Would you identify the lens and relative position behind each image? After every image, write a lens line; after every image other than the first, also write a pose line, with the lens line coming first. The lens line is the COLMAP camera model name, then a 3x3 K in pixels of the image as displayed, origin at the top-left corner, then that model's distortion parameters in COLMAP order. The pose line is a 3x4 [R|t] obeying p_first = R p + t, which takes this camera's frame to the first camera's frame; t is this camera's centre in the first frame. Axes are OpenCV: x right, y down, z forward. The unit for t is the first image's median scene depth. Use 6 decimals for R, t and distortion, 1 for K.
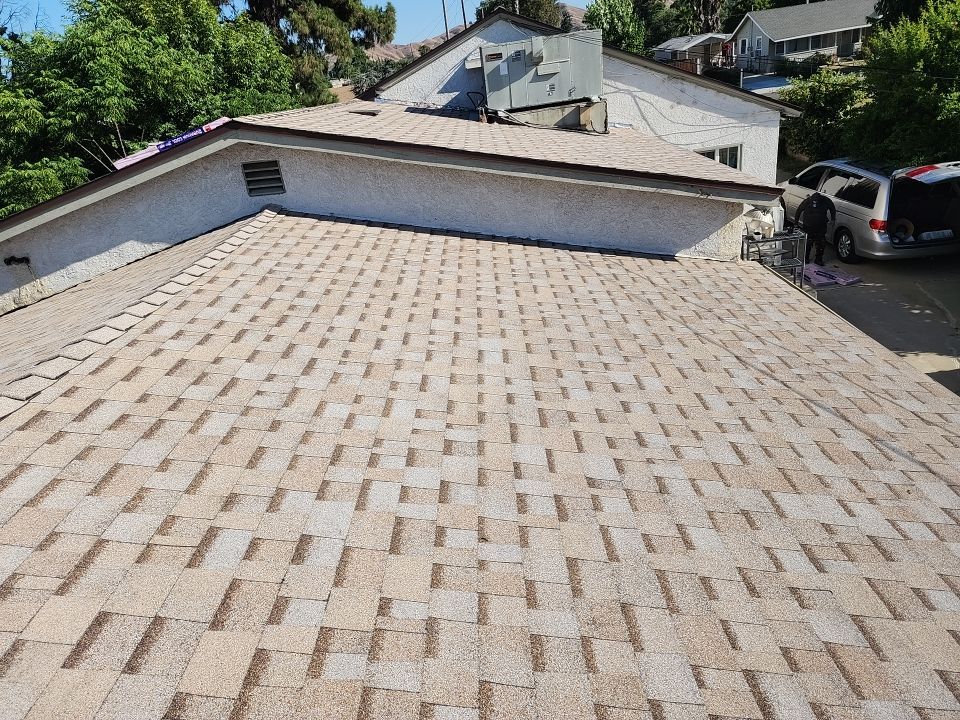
lens RADIAL K [[626.5, 0, 466.9], [0, 626.5, 359.8], [0, 0, 1]] dist [0.066735, -0.054839]
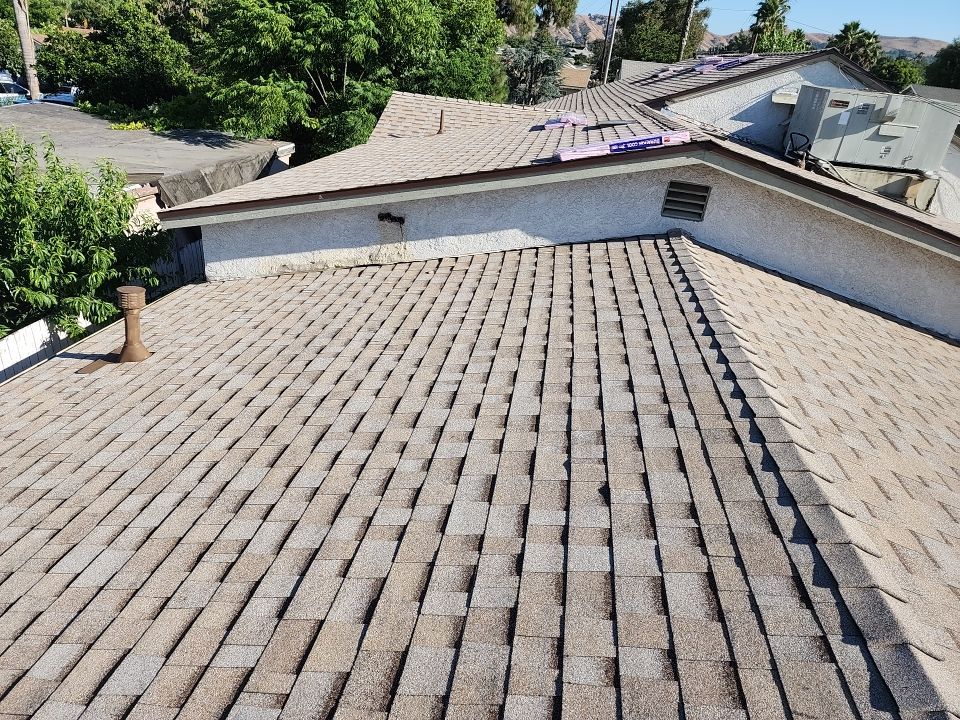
lens RADIAL K [[626.5, 0, 466.9], [0, 626.5, 359.8], [0, 0, 1]] dist [0.066735, -0.054839]
pose [[0.964773, 0.261161, -0.031763, -0.345499], [-0.260141, 0.965010, 0.032909, -0.007842], [0.039246, -0.023487, 0.998954, 0.041219]]
